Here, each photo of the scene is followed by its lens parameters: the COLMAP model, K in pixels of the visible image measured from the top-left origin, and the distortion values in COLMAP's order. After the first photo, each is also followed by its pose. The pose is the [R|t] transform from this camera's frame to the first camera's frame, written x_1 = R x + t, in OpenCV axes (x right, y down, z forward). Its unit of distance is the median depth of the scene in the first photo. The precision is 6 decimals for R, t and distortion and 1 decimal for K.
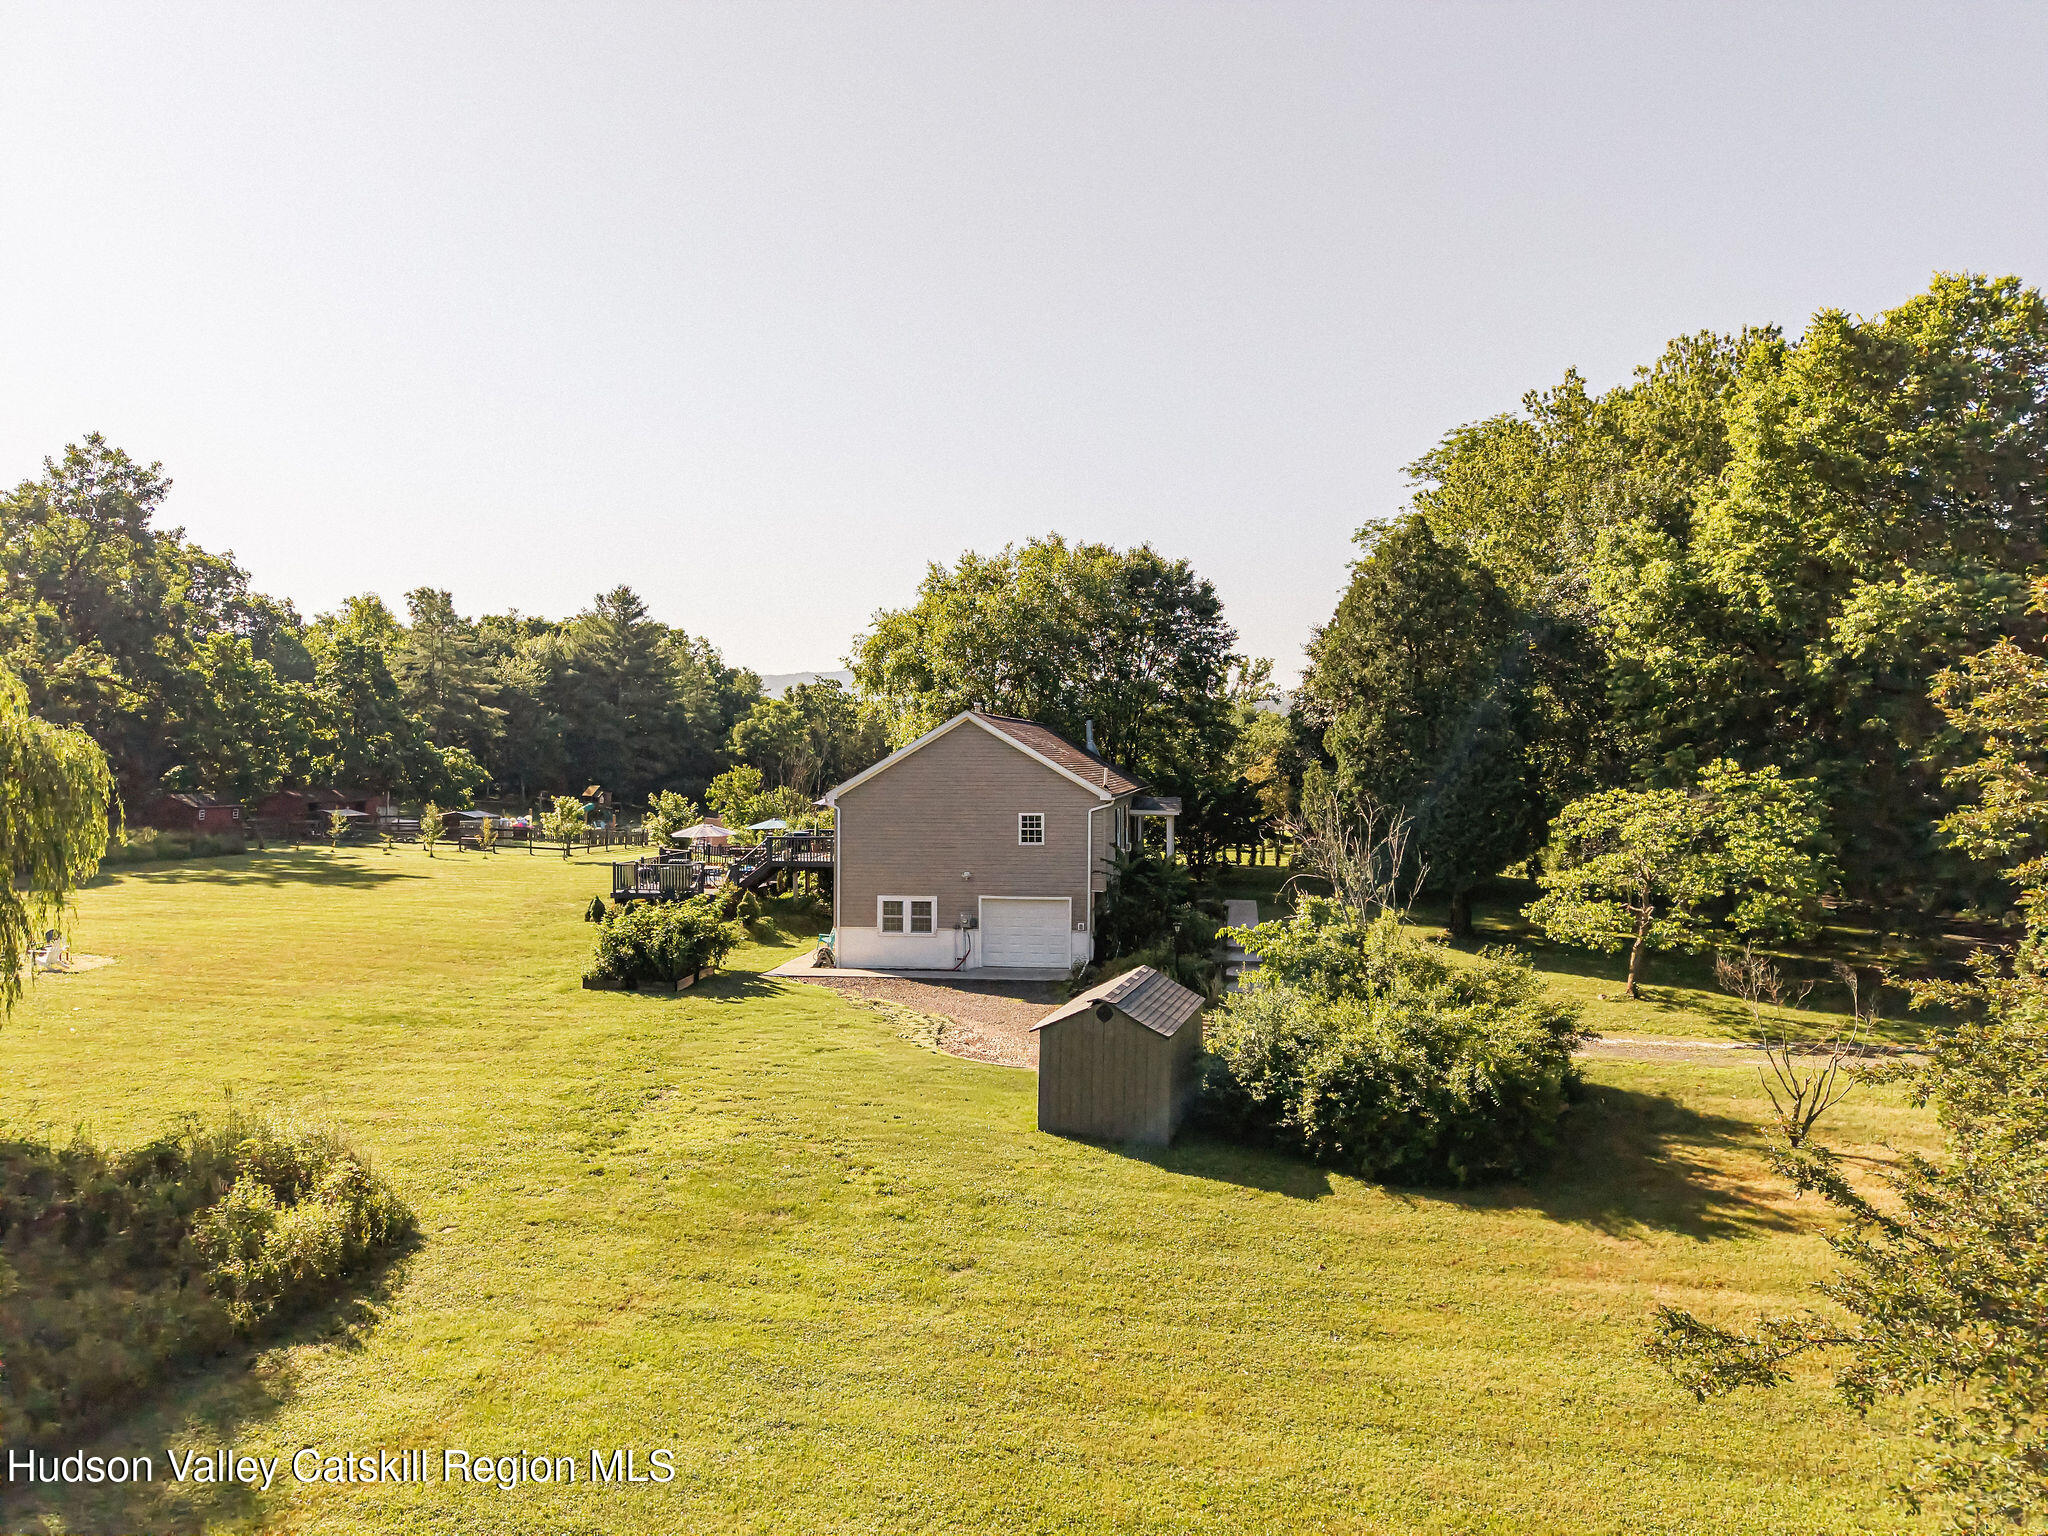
lens RADIAL K [[1414.6, 0, 1024.0], [0, 1414.6, 768.0], [0, 0, 1]] dist [0.042480, -0.001324]
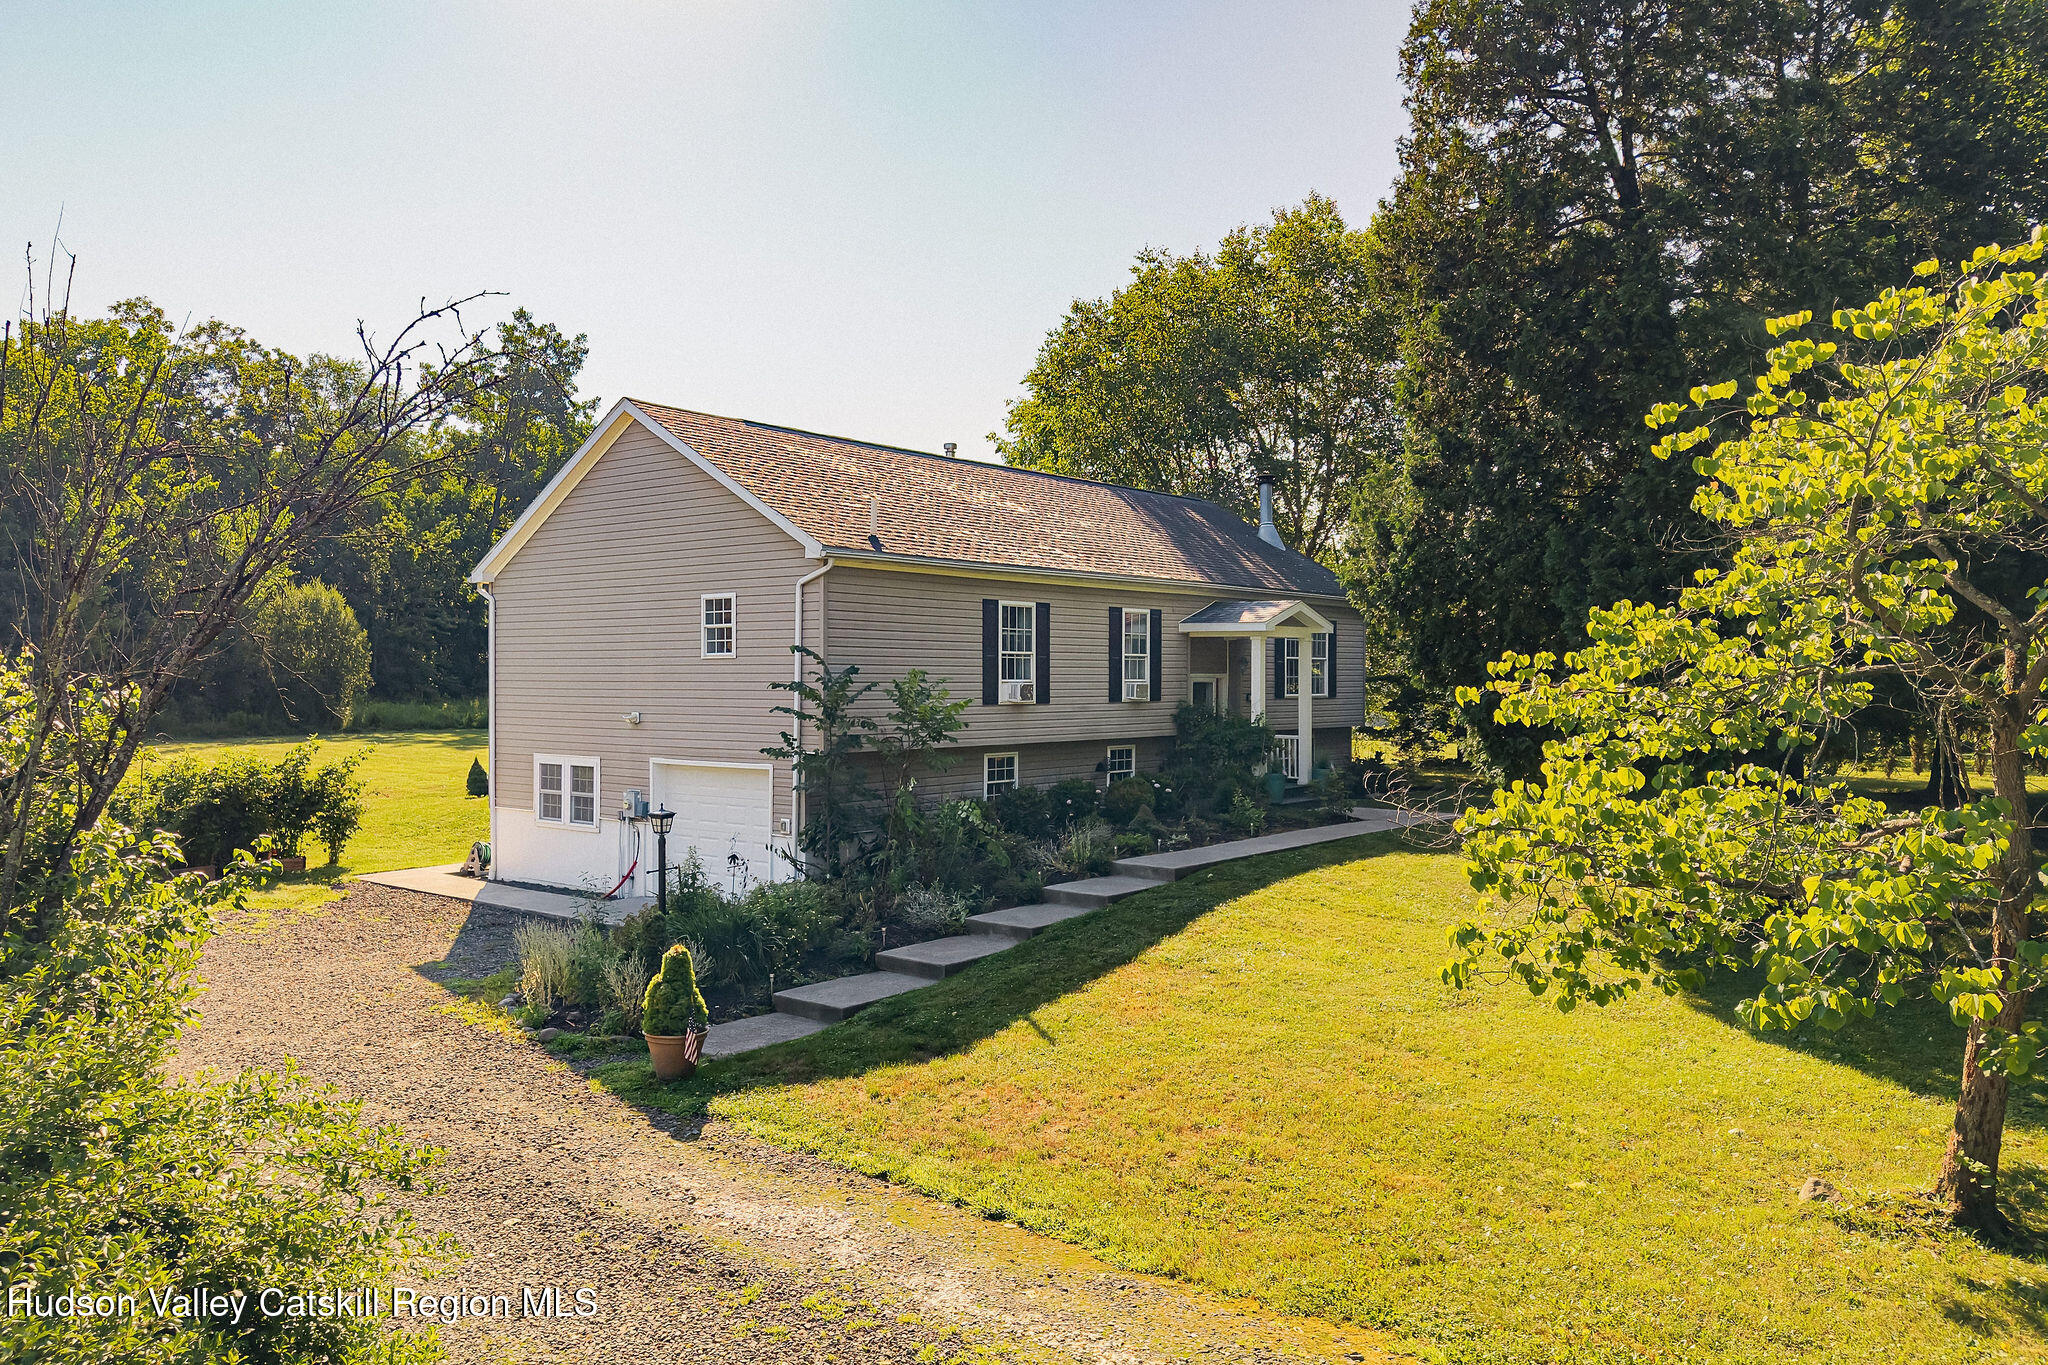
lens RADIAL K [[1399.3, 0, 1024.0], [0, 1399.3, 682.5], [0, 0, 1]] dist [0.032454, -0.001602]
pose [[0.869460, 0.005805, -0.493969, 0.207107], [-0.005201, 0.999983, 0.002598, 0.037087], [0.493976, 0.000310, 0.869475, 0.380398]]
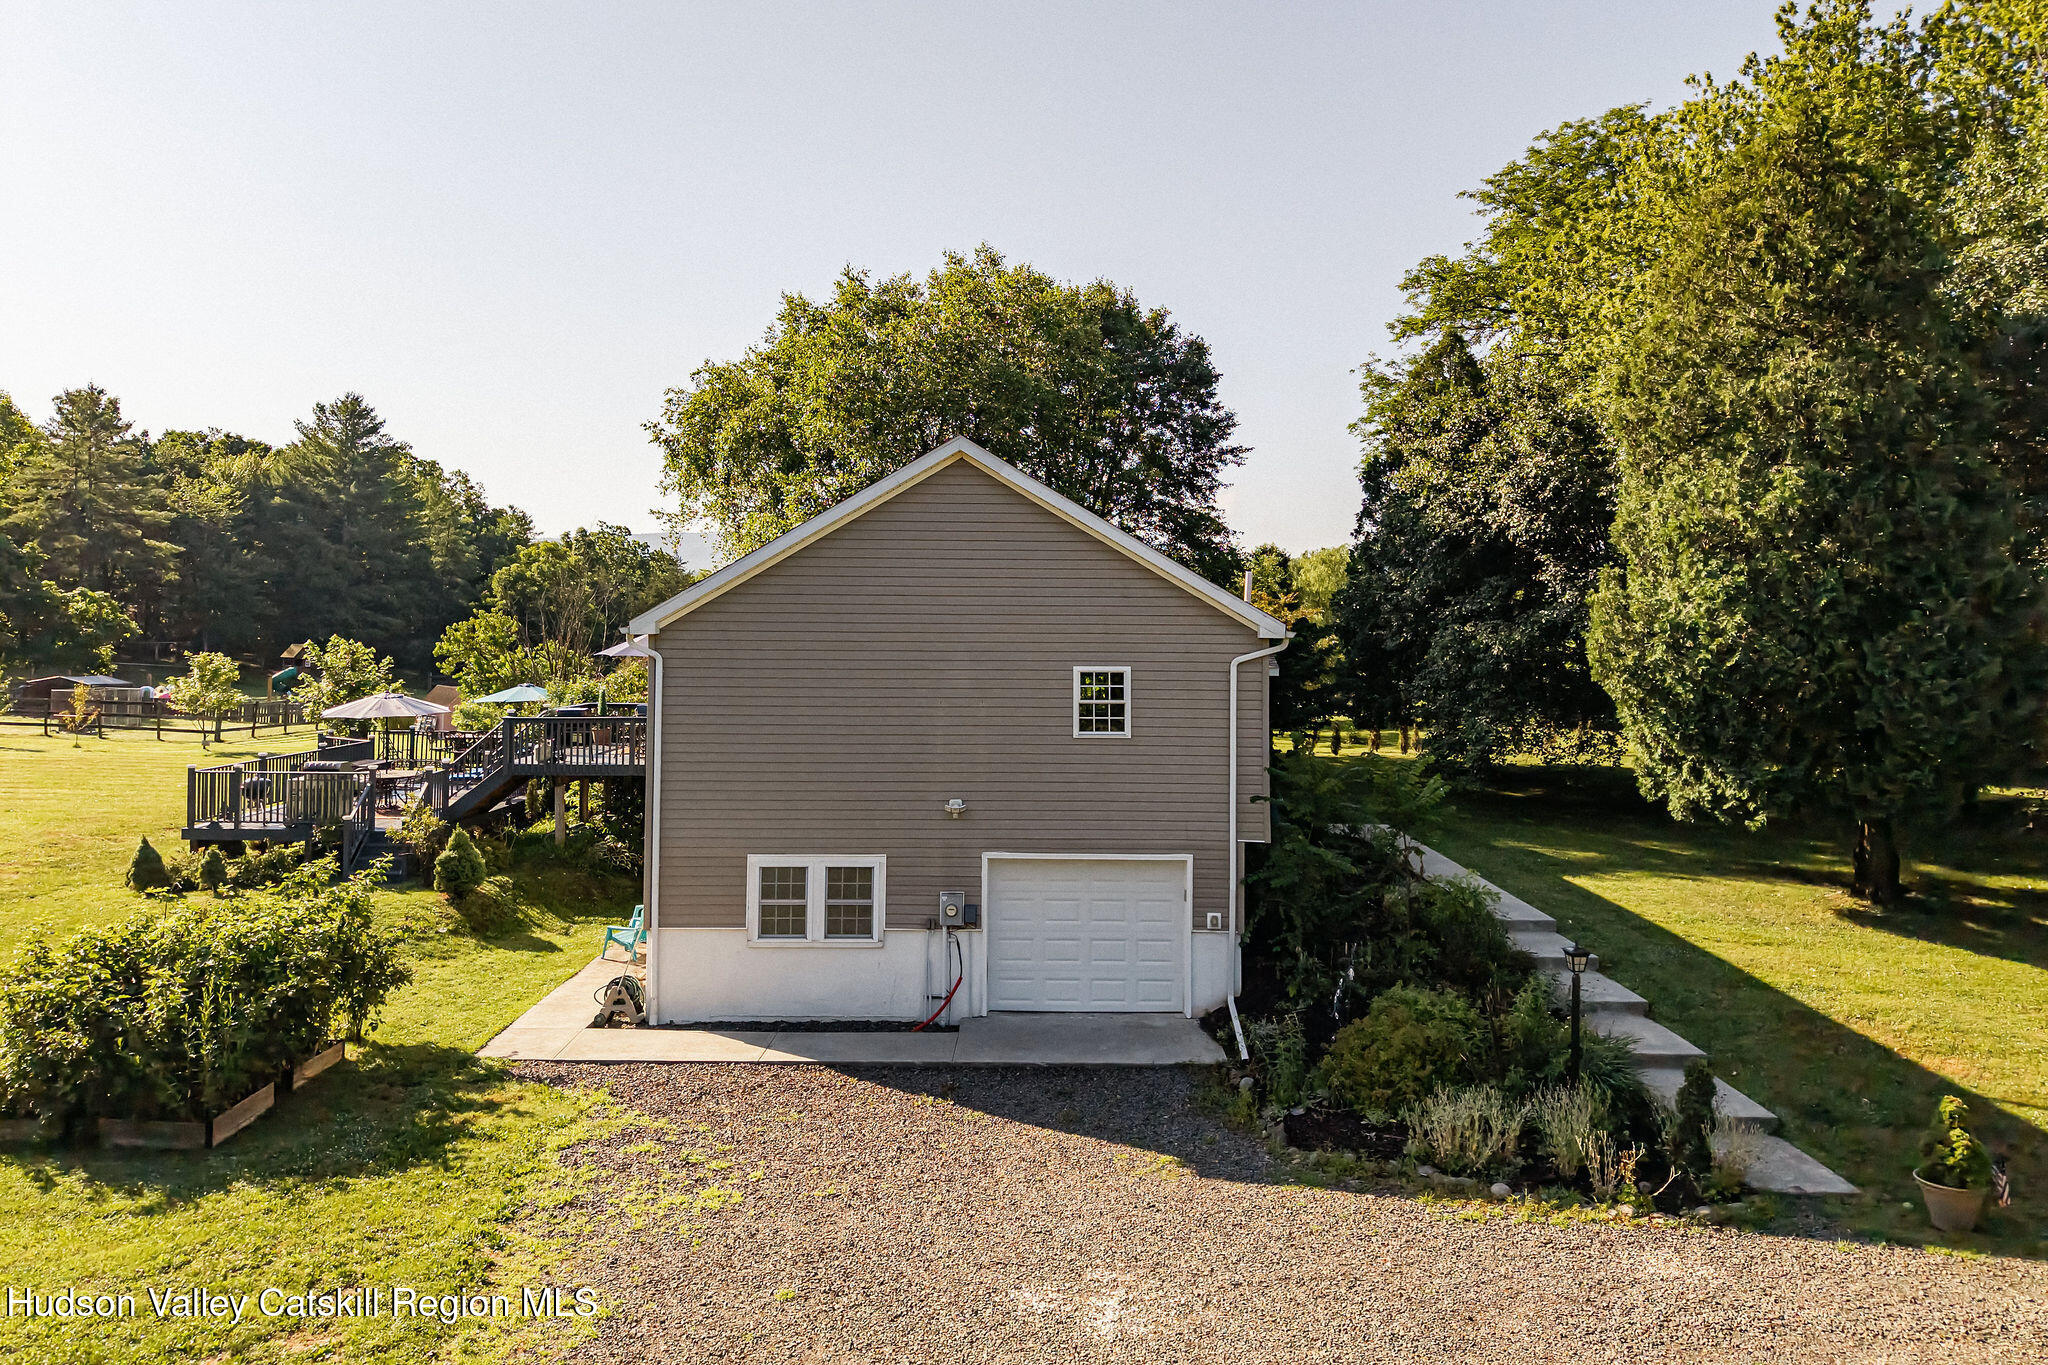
lens RADIAL K [[1408.1, 0, 1035.3], [0, 1408.1, 583.8], [0, 0, 1]] dist [-0.003931, 0.003688]
pose [[0.987839, 0.011378, 0.155062, -0.051880], [-0.005234, 0.999187, -0.039975, 0.014289], [-0.155391, 0.038678, 0.987096, 0.340695]]
